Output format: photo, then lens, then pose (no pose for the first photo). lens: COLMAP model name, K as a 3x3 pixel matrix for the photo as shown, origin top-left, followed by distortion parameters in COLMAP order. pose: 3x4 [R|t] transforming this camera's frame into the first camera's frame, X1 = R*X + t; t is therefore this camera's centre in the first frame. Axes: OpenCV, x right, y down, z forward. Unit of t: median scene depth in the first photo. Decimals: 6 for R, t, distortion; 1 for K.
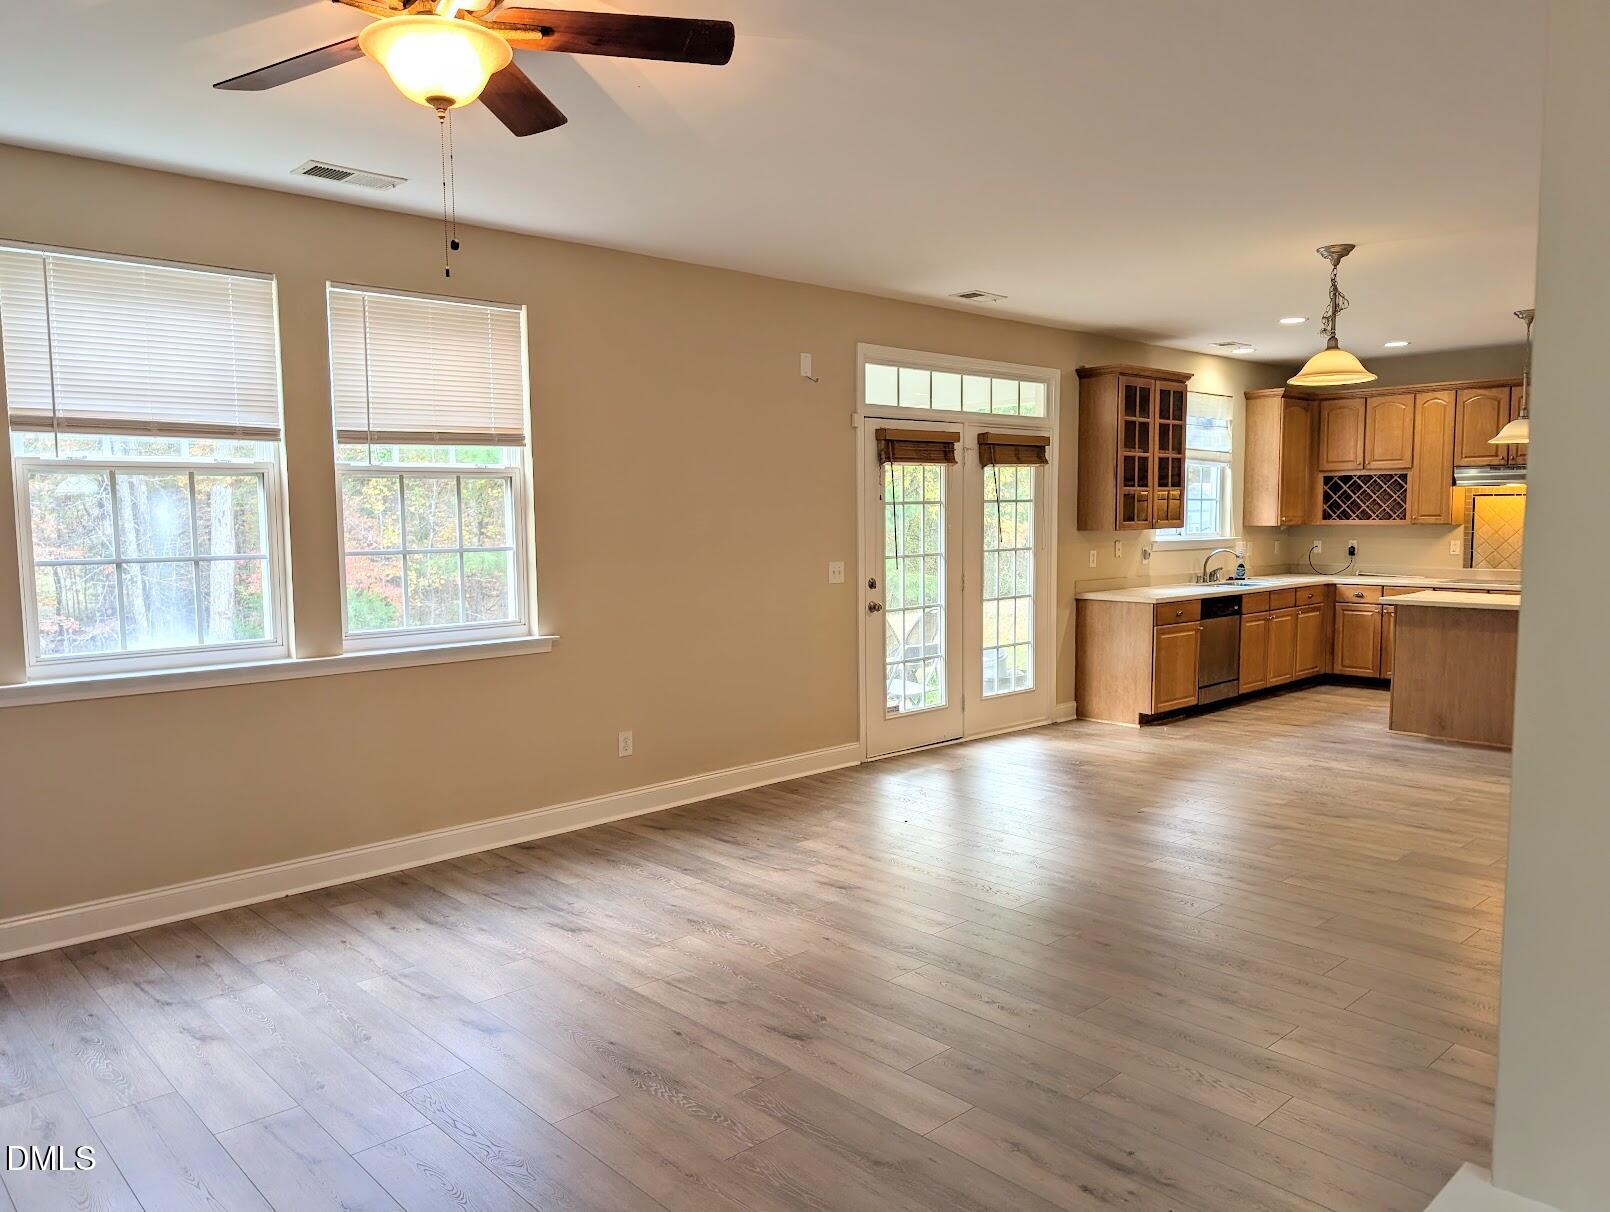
lens RADIAL K [[1152.9, 0, 794.5], [0, 1152.9, 622.5], [0, 0, 1]] dist [0.032758, -0.027923]
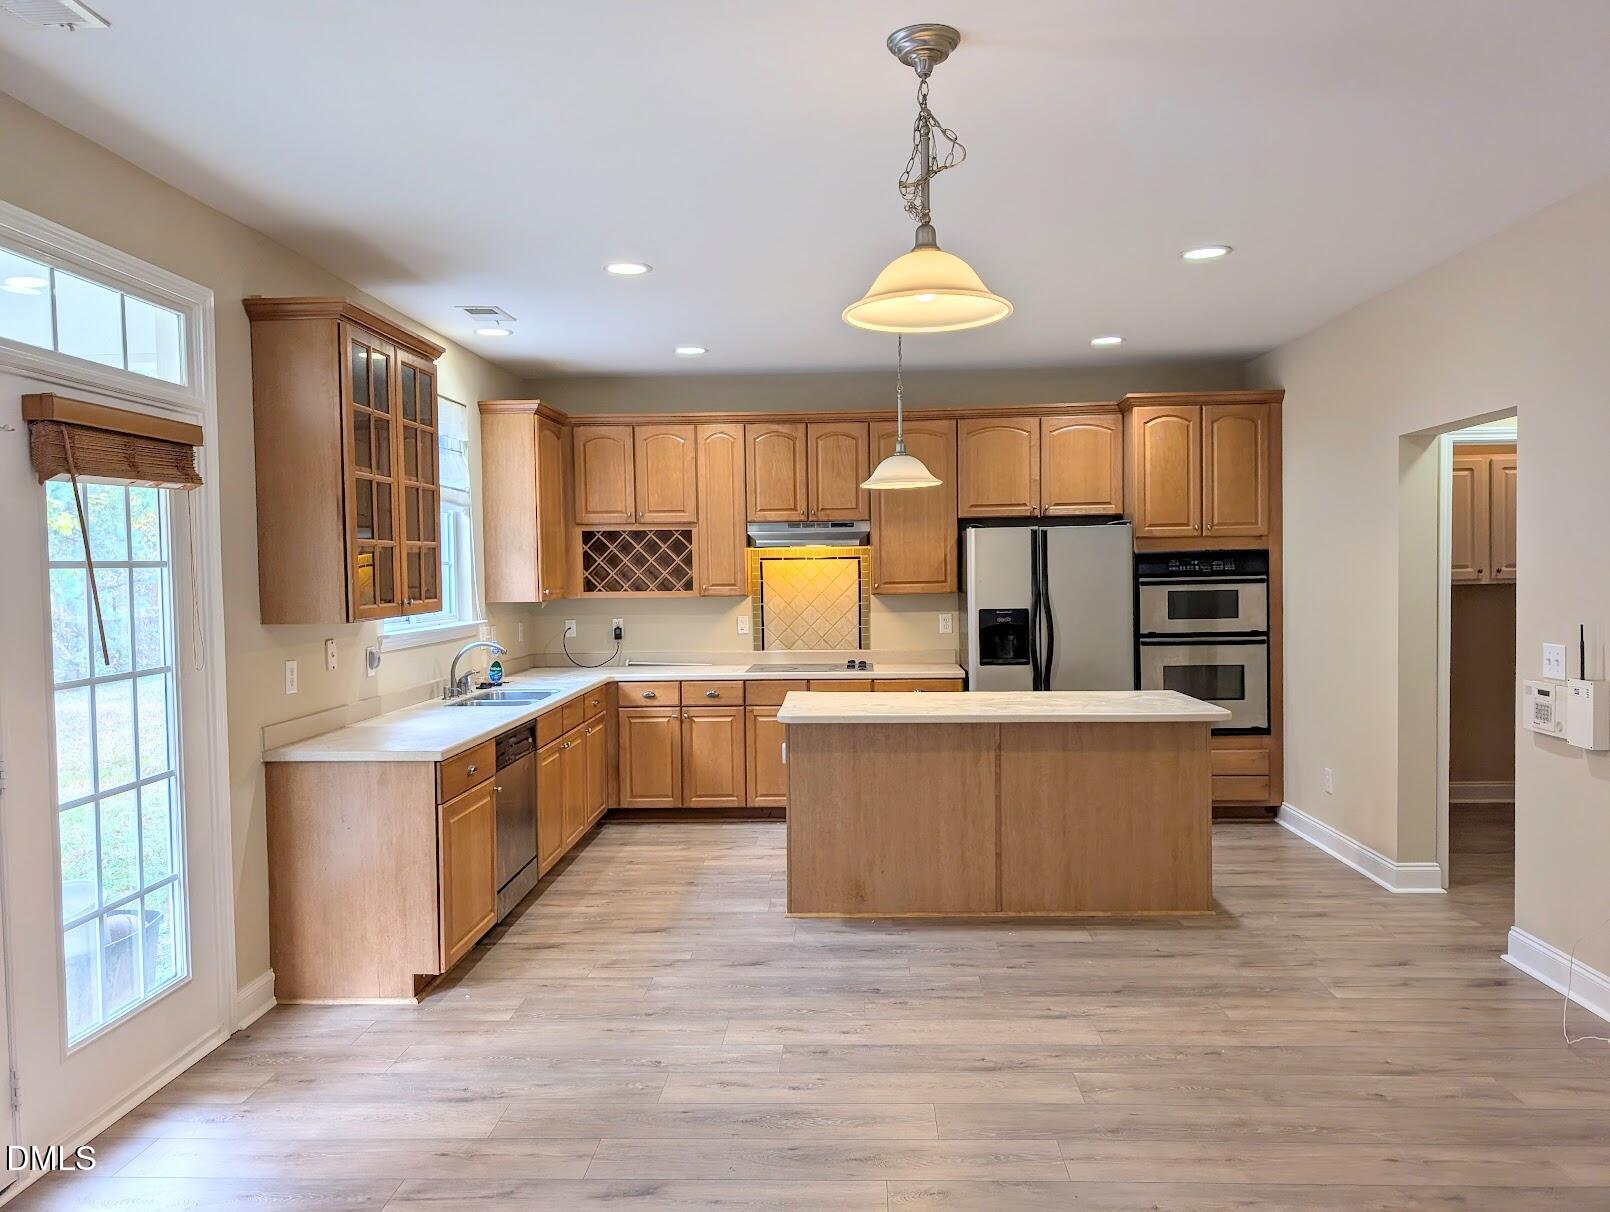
lens RADIAL K [[1152.9, 0, 808.0], [0, 1152.9, 603.4], [0, 0, 1]] dist [0.032758, -0.027923]
pose [[0.709427, -0.023592, 0.704384, 0.062134], [0.074951, 0.996297, -0.042119, -0.050665], [-0.700782, 0.082675, 0.708568, 0.491468]]
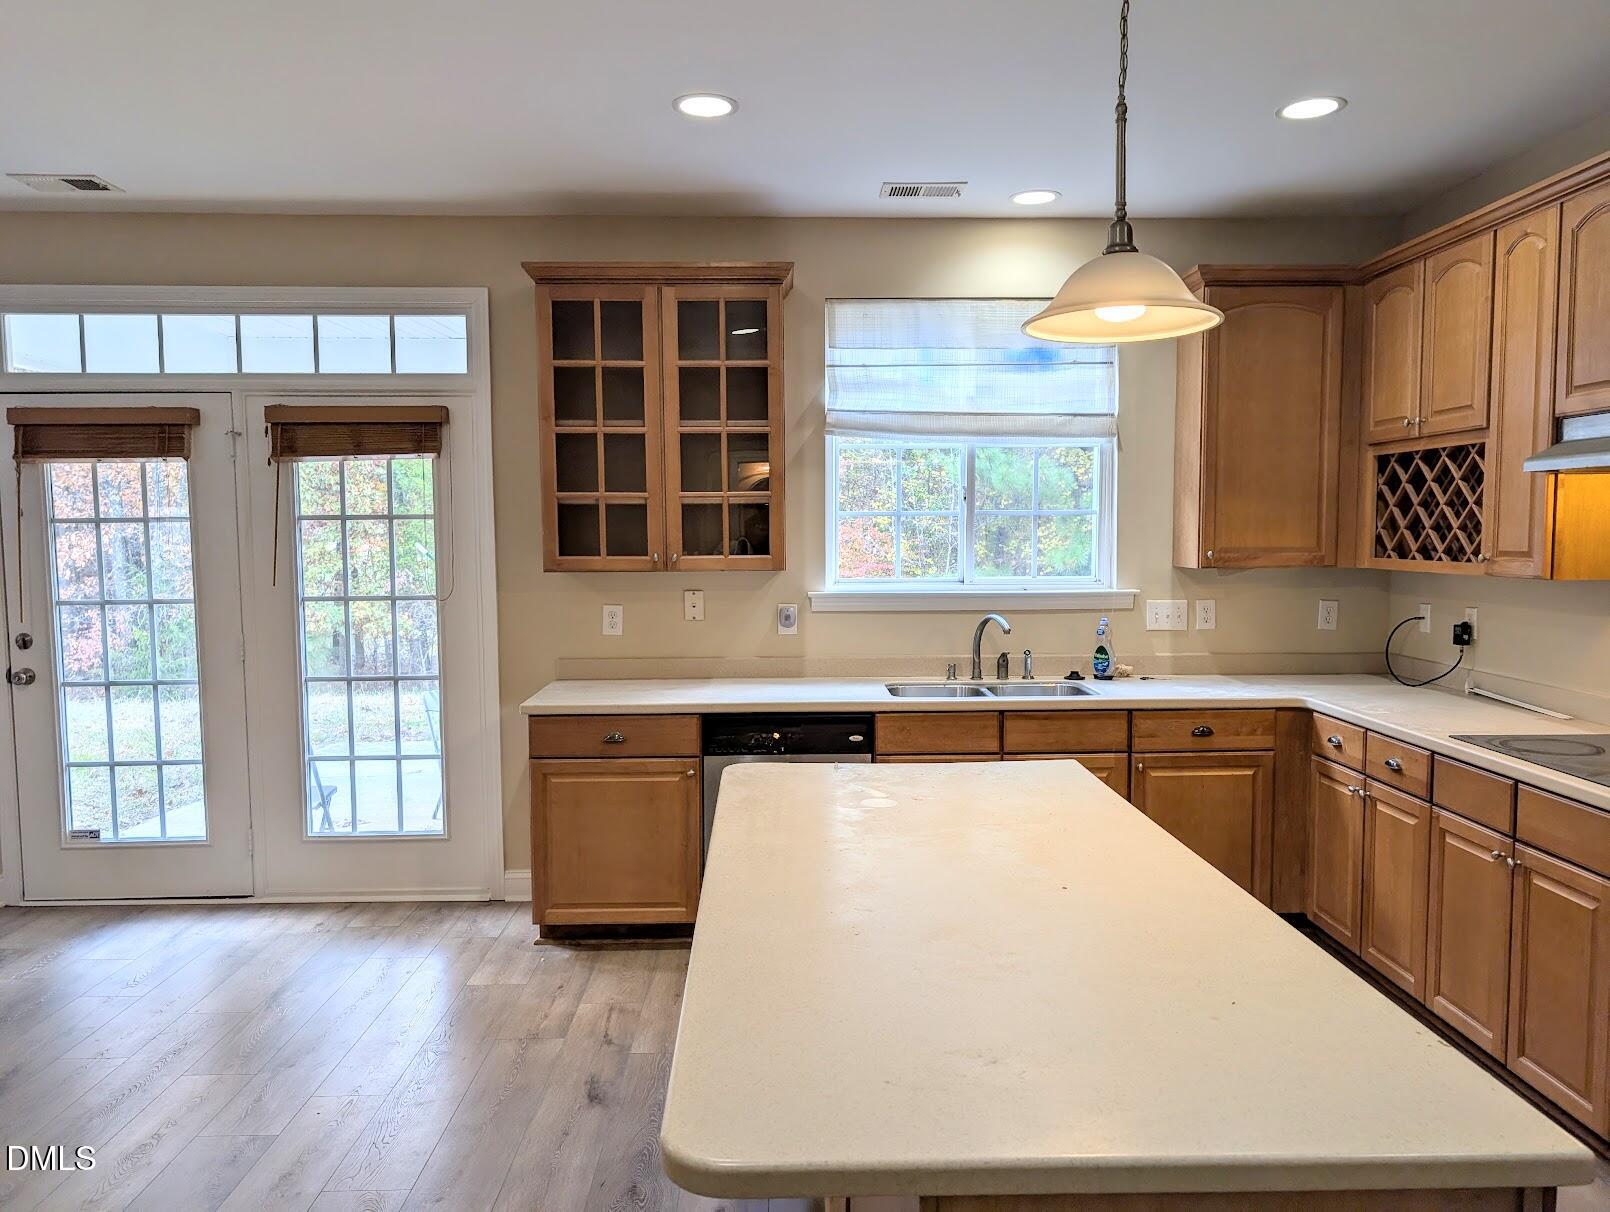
lens RADIAL K [[1152.9, 0, 794.2], [0, 1152.9, 614.2], [0, 0, 1]] dist [0.032758, -0.027923]
pose [[0.751187, 0.052785, -0.657975, 0.715825], [-0.064585, 0.997892, 0.006320, -0.069656], [0.656922, 0.037748, 0.753013, 0.663579]]
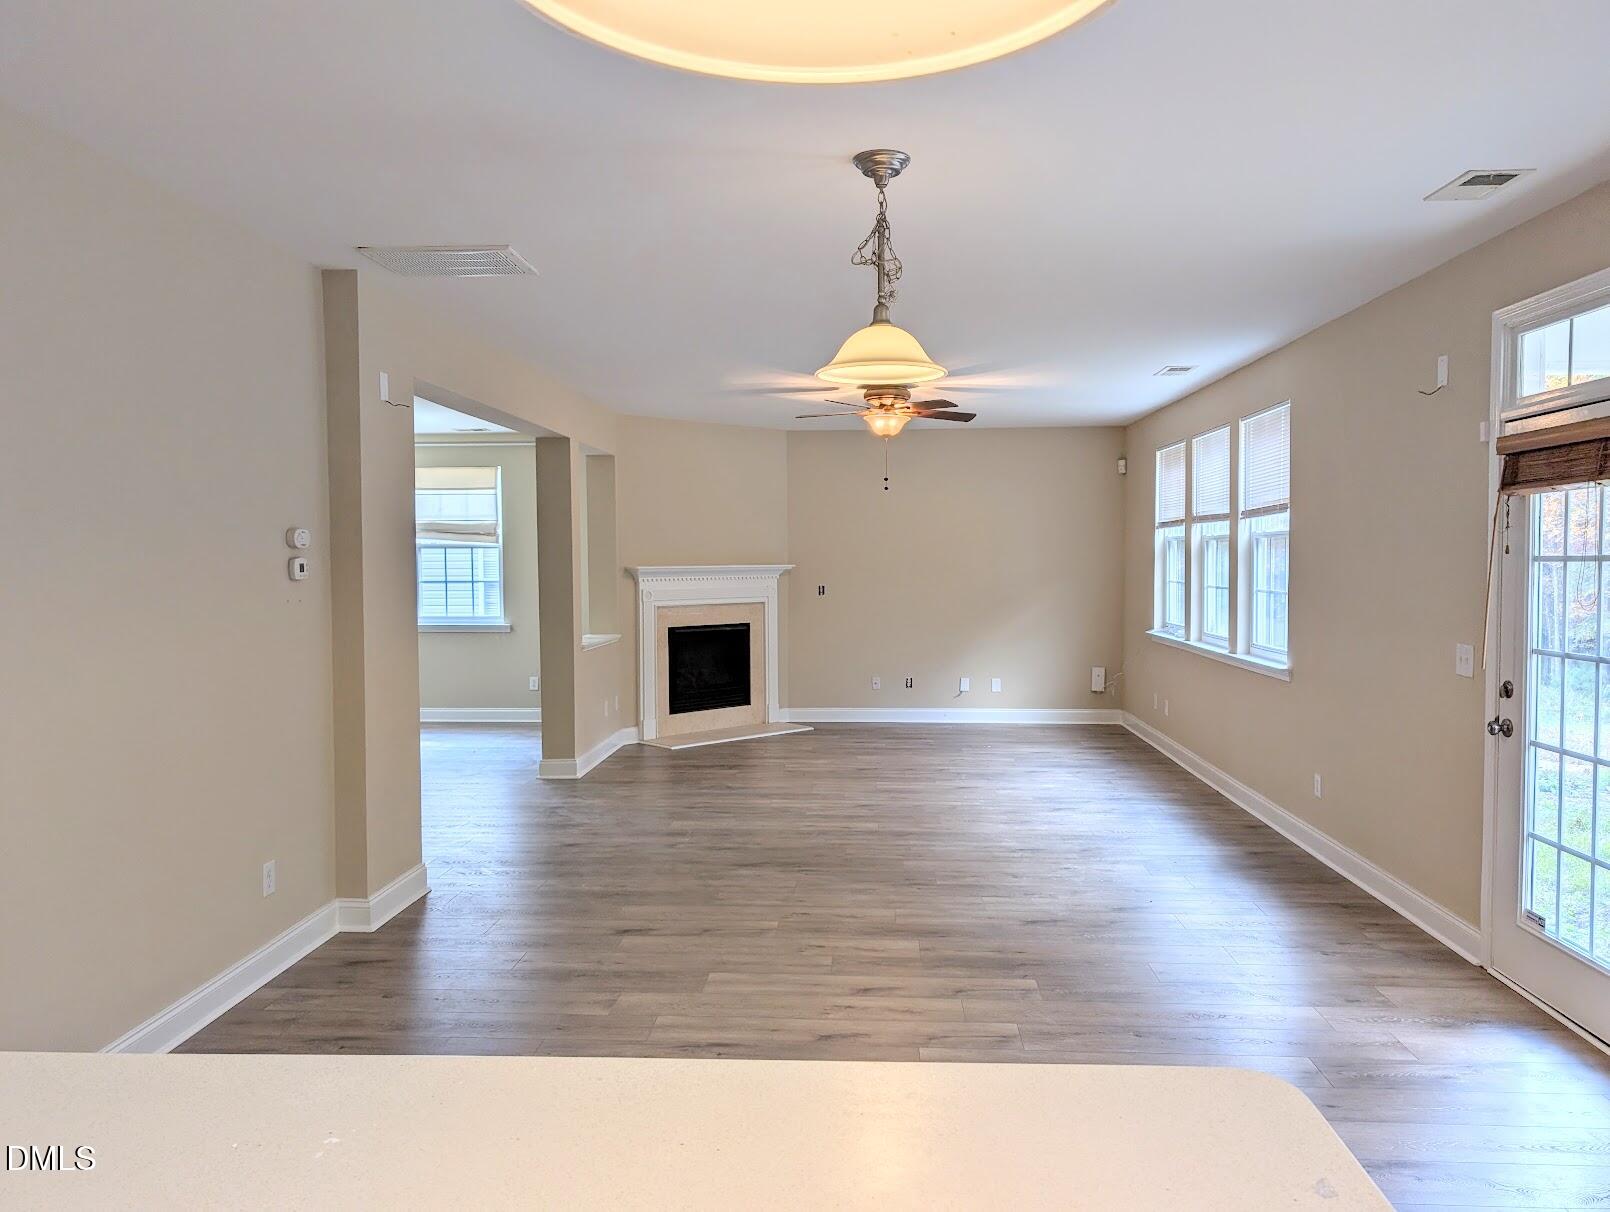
lens RADIAL K [[1152.9, 0, 804.7], [0, 1152.9, 610.3], [0, 0, 1]] dist [0.032758, -0.027923]
pose [[-0.723051, 0.044765, -0.689342, 0.643719], [-0.053730, 0.991231, 0.120726, -0.109880], [0.688702, 0.124329, -0.714305, 0.997270]]
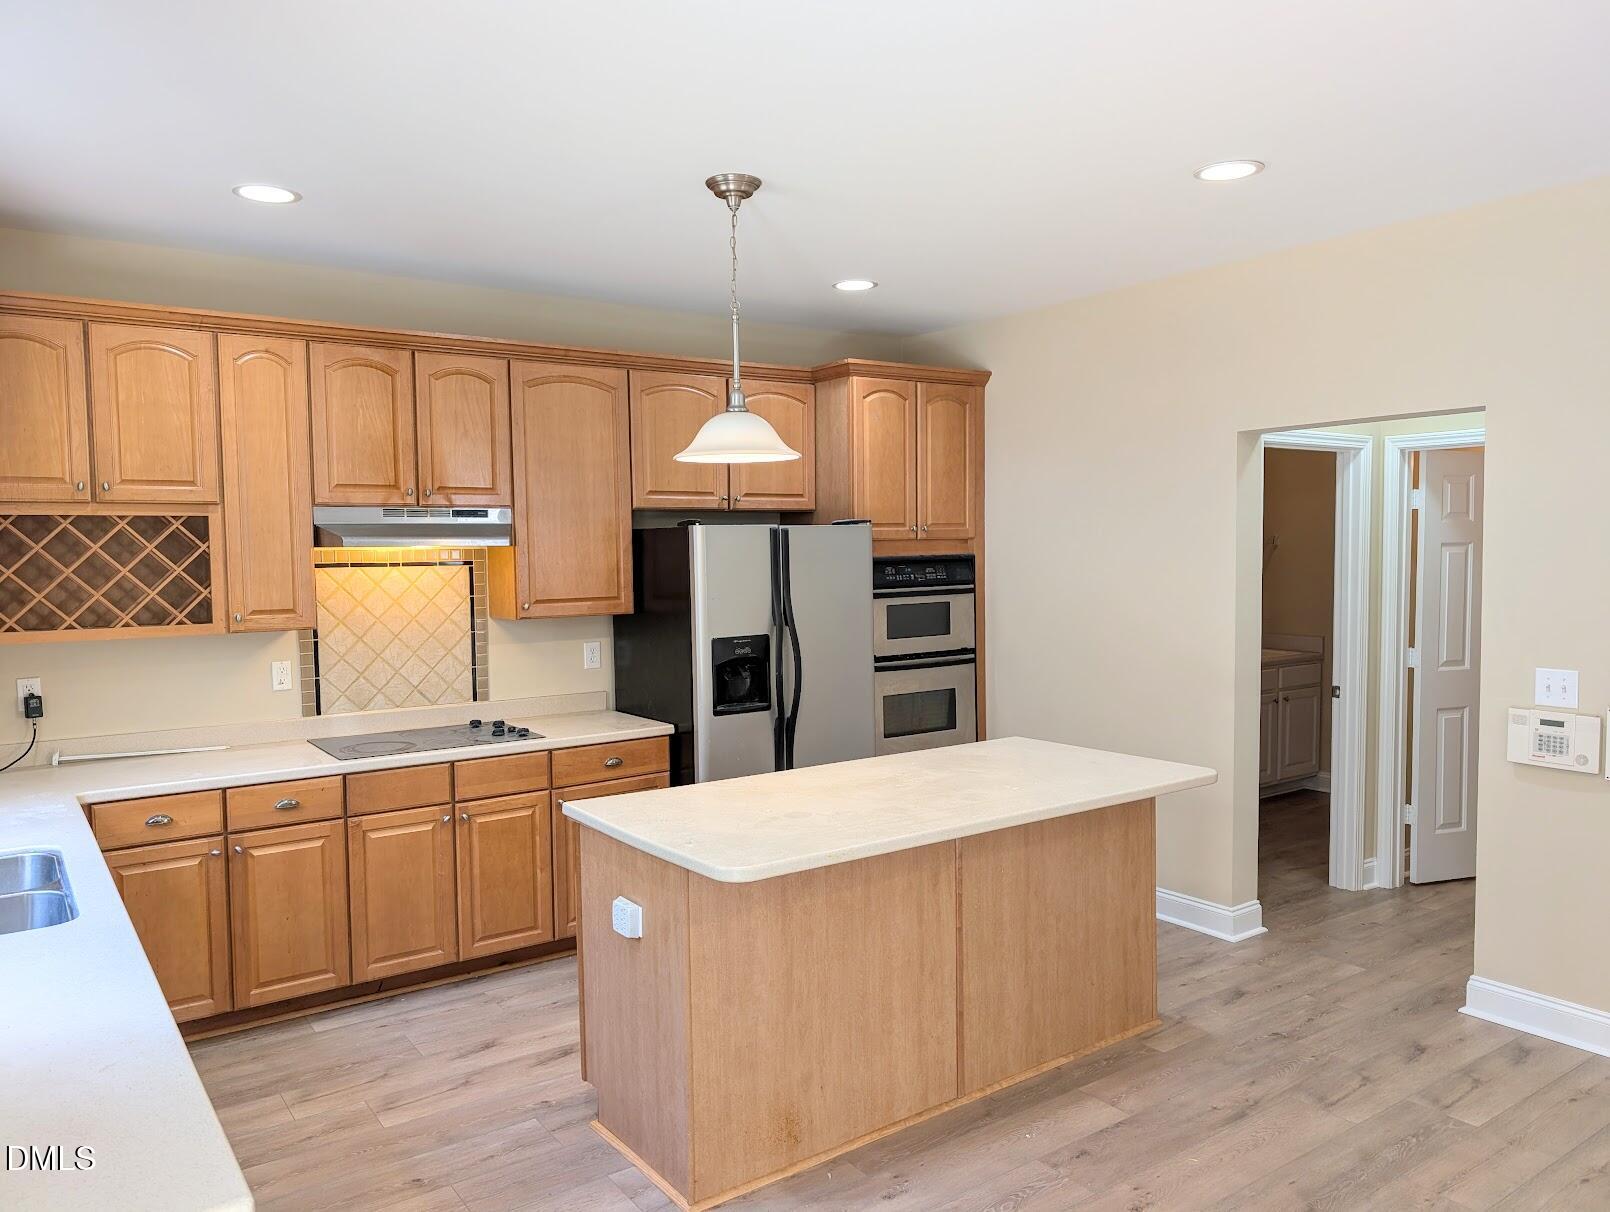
lens RADIAL K [[1152.9, 0, 807.5], [0, 1152.9, 613.8], [0, 0, 1]] dist [0.032758, -0.027923]
pose [[0.127644, -0.050541, 0.990531, 0.152628], [0.104888, 0.993788, 0.037190, -0.099900], [-0.986258, 0.099148, 0.132152, 0.852426]]
